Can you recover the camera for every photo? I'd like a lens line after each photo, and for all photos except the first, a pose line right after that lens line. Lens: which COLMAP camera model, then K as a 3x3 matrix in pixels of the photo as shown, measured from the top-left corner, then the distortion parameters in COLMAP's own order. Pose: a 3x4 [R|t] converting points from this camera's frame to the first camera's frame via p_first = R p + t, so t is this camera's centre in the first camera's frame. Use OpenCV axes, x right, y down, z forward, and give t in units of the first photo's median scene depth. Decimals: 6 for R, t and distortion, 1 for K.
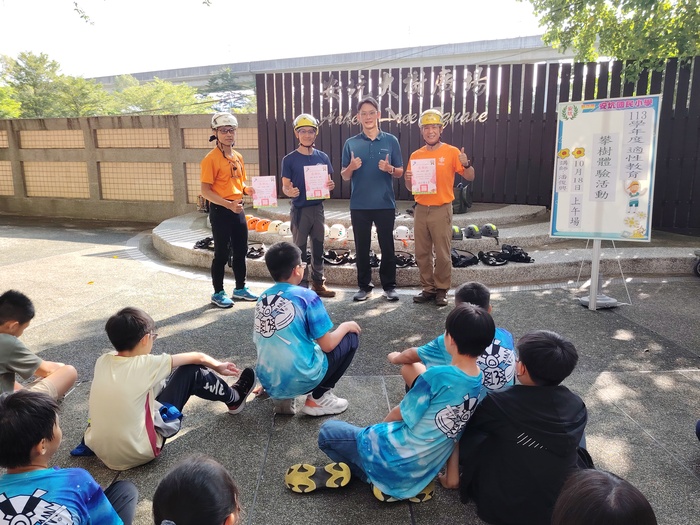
lens RADIAL K [[601.5, 0, 350.0], [0, 601.5, 262.5], [0, 0, 1]] dist [0.065552, -0.137656]
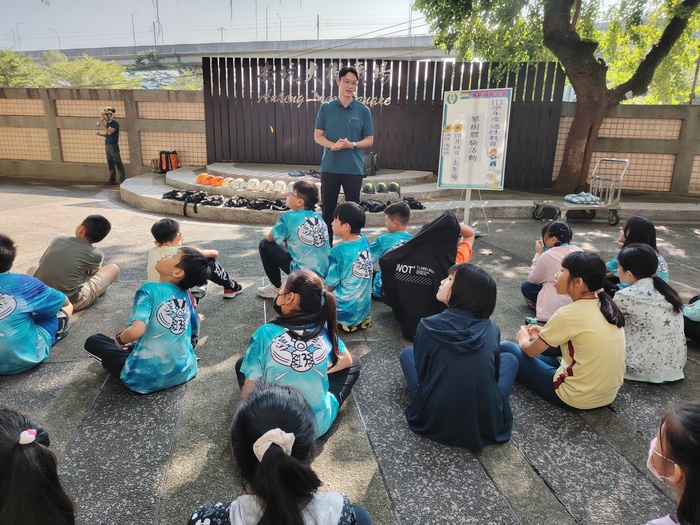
lens RADIAL K [[508.9, 0, 357.2], [0, 508.9, 271.2], [0, 0, 1]] dist [-0.000442, -0.007735]
pose [[0.985478, -0.014905, 0.169148, -0.033082], [0.000249, 0.996265, 0.086343, 0.027201], [-0.169803, -0.085047, 0.981801, -0.085681]]
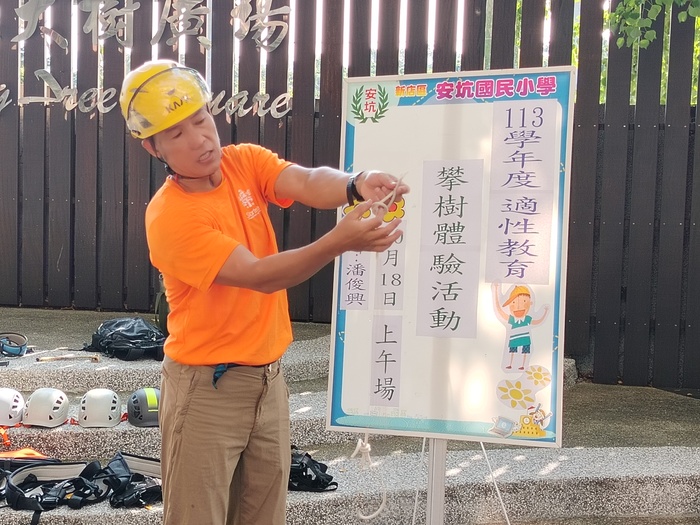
lens RADIAL K [[1511.5, 0, 350.0], [0, 1511.5, 262.5], [0, 0, 1]] dist [0.069998, 0.477376]
pose [[0.986128, 0.021441, 0.164594, 0.103668], [-0.000533, 0.992026, -0.126036, -0.014543], [-0.165984, 0.124200, 0.978276, 0.042352]]
